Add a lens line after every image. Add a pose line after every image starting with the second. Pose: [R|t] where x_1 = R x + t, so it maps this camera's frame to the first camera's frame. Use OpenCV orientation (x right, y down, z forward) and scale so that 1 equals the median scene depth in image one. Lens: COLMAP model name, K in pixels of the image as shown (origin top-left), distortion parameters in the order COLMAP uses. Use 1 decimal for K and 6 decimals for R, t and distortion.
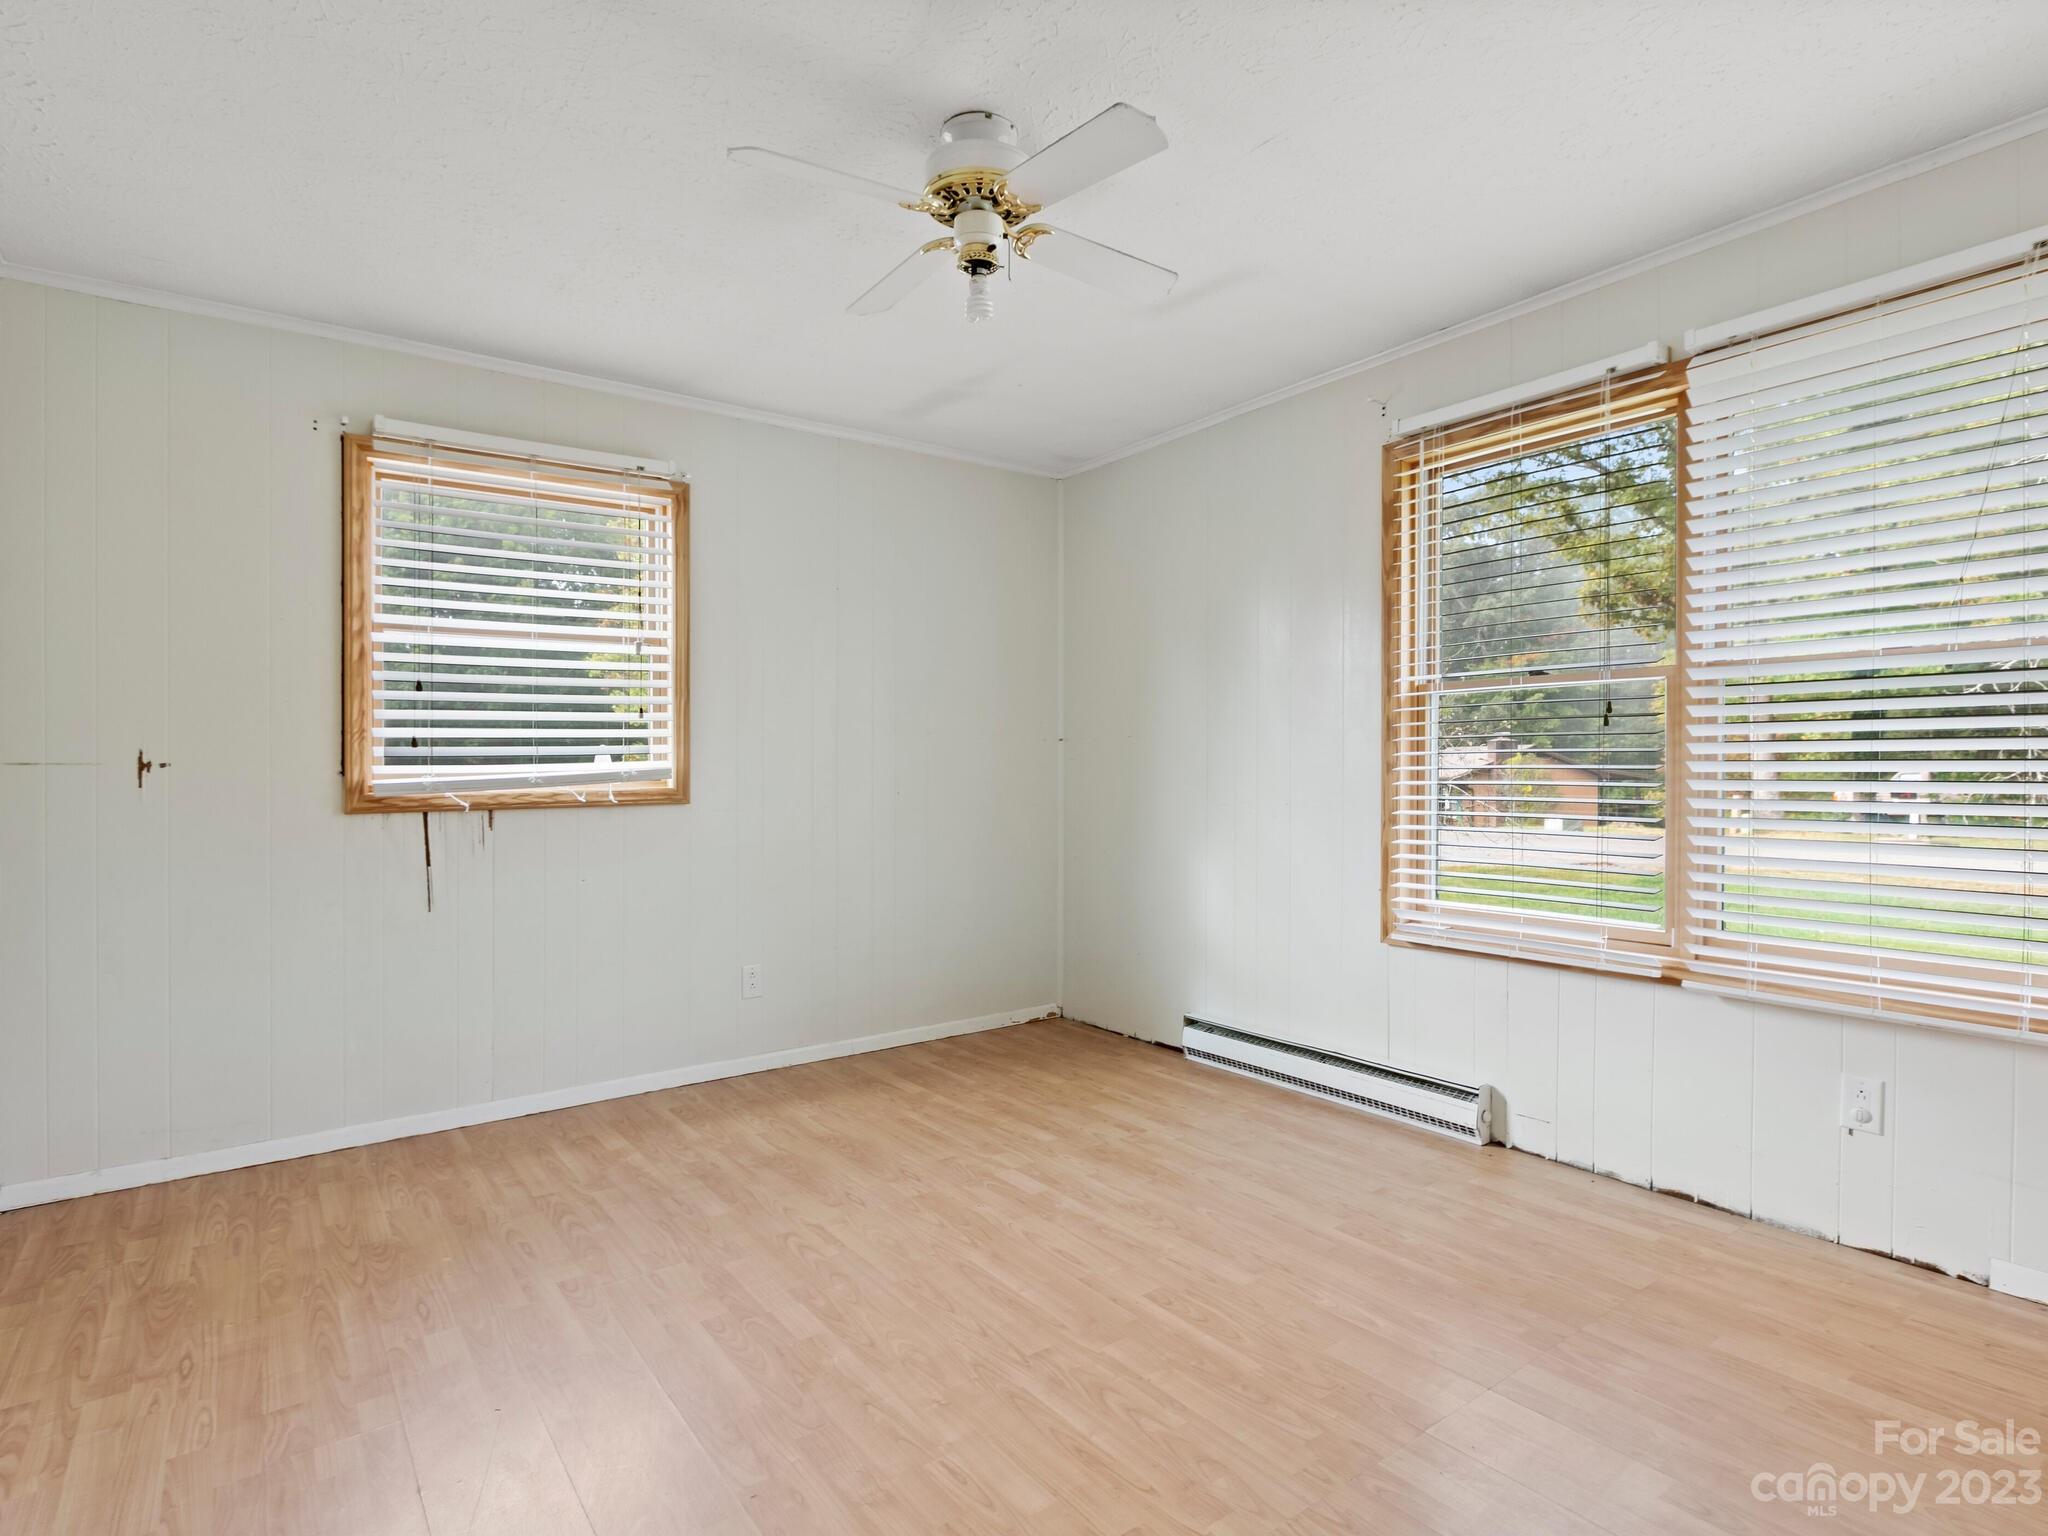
lens RADIAL K [[1041.3, 0, 1028.2], [0, 1041.3, 740.6], [0, 0, 1]] dist [-0.004663, -0.000430]
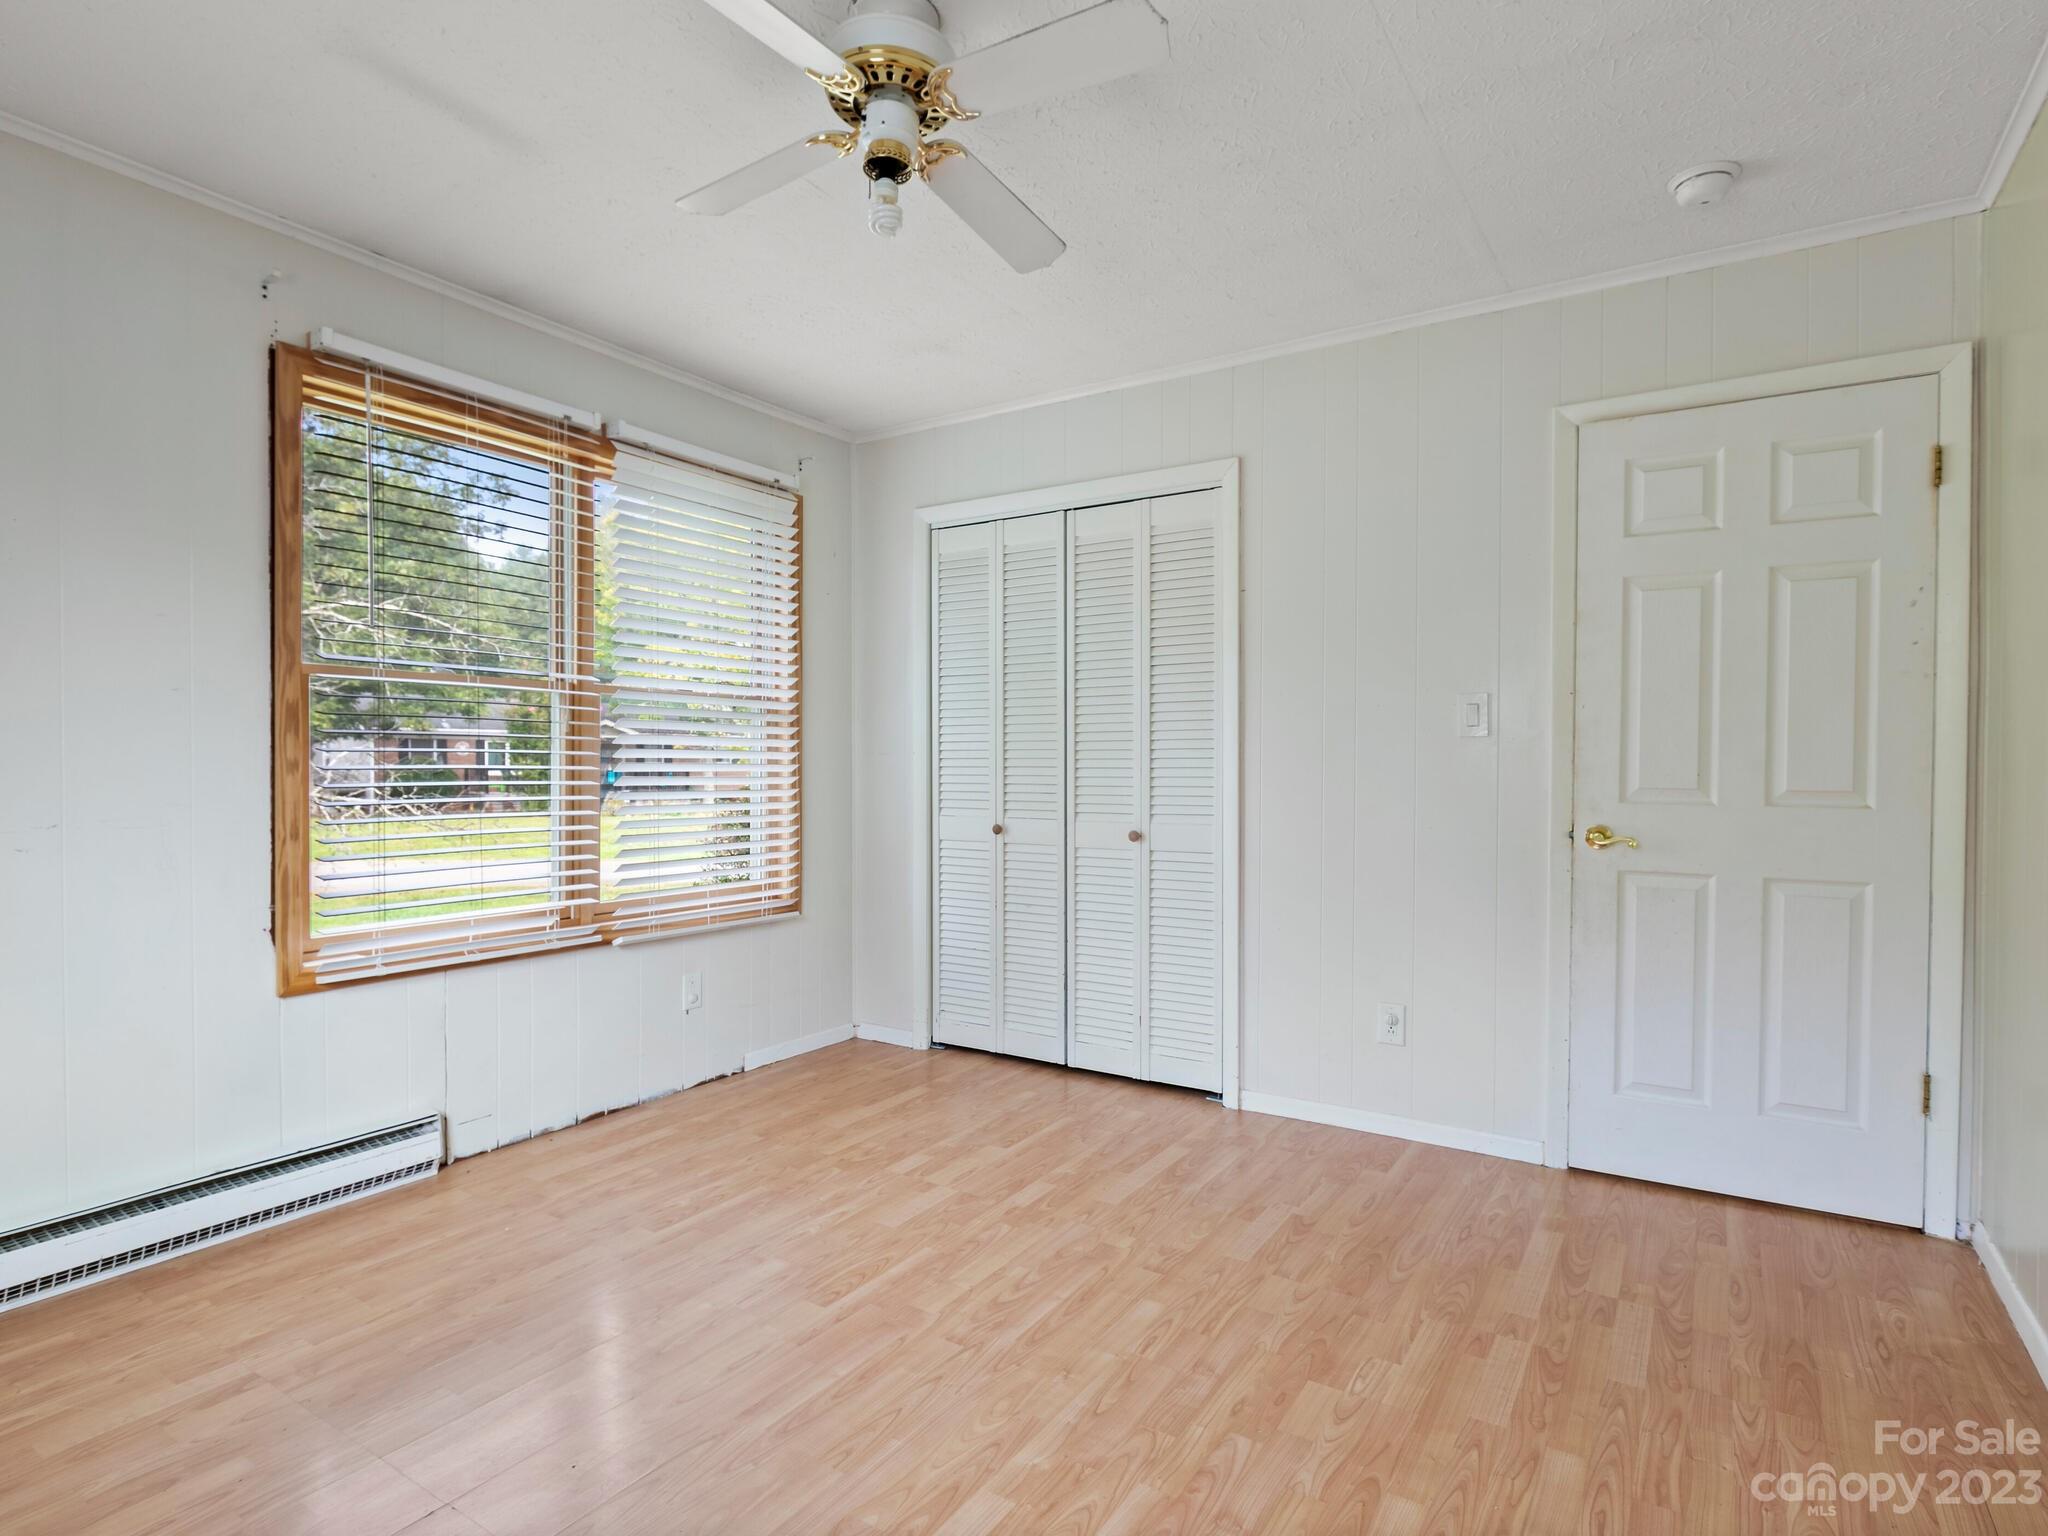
lens RADIAL K [[1094.5, 0, 1000.5], [0, 1094.5, 763.6], [0, 0, 1]] dist [-0.008809, -0.000369]
pose [[-0.338624, 0.009340, 0.940876, -0.764308], [-0.024013, 0.999539, -0.018565, 0.033639], [-0.940615, -0.028880, -0.338243, 1.010542]]
